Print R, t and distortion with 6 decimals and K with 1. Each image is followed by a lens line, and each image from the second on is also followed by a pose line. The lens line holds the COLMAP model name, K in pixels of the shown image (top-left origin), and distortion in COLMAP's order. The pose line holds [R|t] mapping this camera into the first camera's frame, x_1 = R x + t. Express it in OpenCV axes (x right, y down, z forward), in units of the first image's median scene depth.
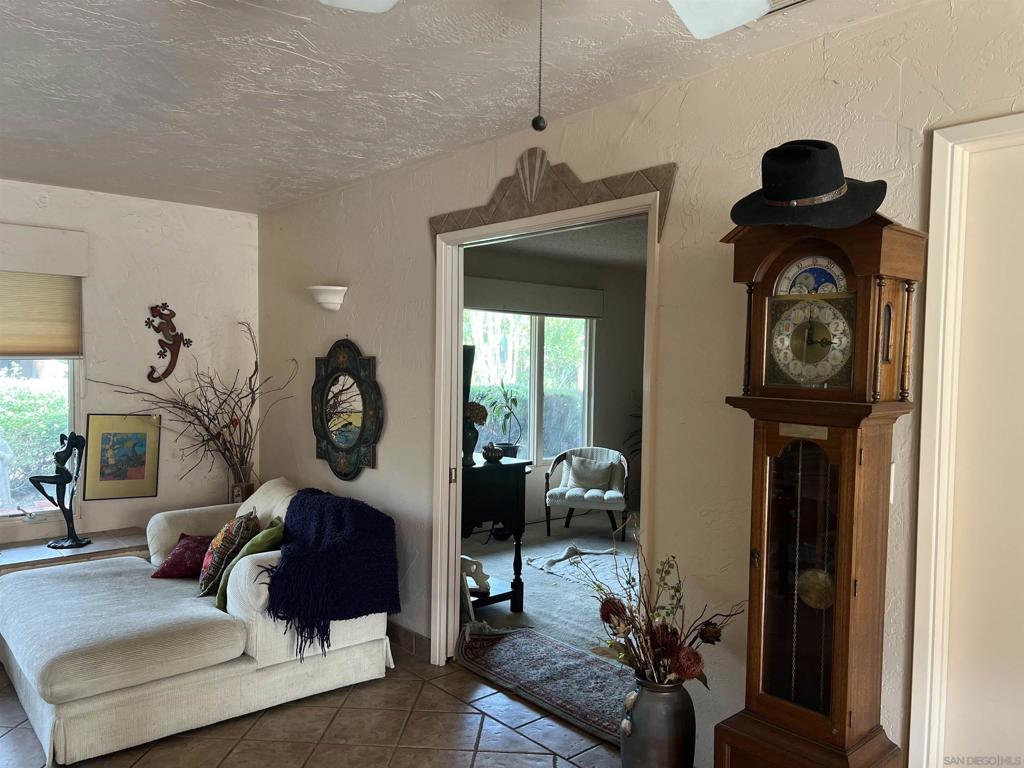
lens RADIAL K [[761.5, 0, 511.1], [0, 761.5, 393.7], [0, 0, 1]] dist [0.064177, -0.078767]
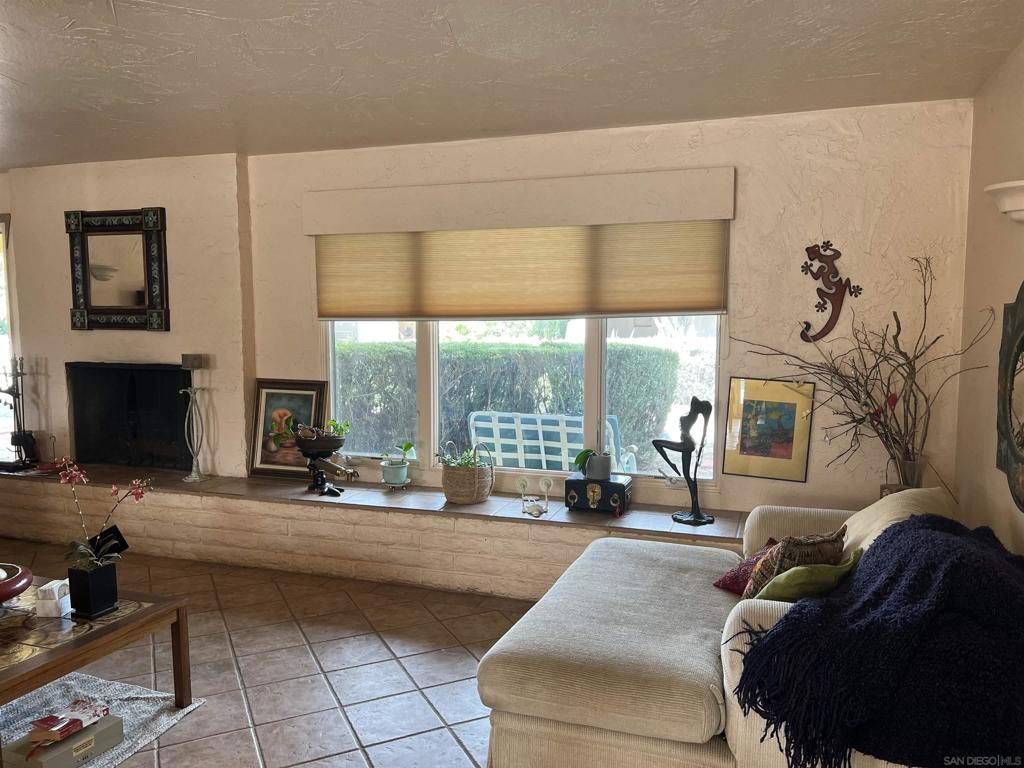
lens RADIAL K [[769.8, 0, 518.5], [0, 769.8, 387.7], [0, 0, 1]] dist [0.063423, -0.076665]
pose [[0.501257, 0.064680, -0.862878, 0.094850], [-0.028194, 0.997894, 0.058423, -0.006082], [0.864839, -0.004957, 0.502024, 0.349848]]
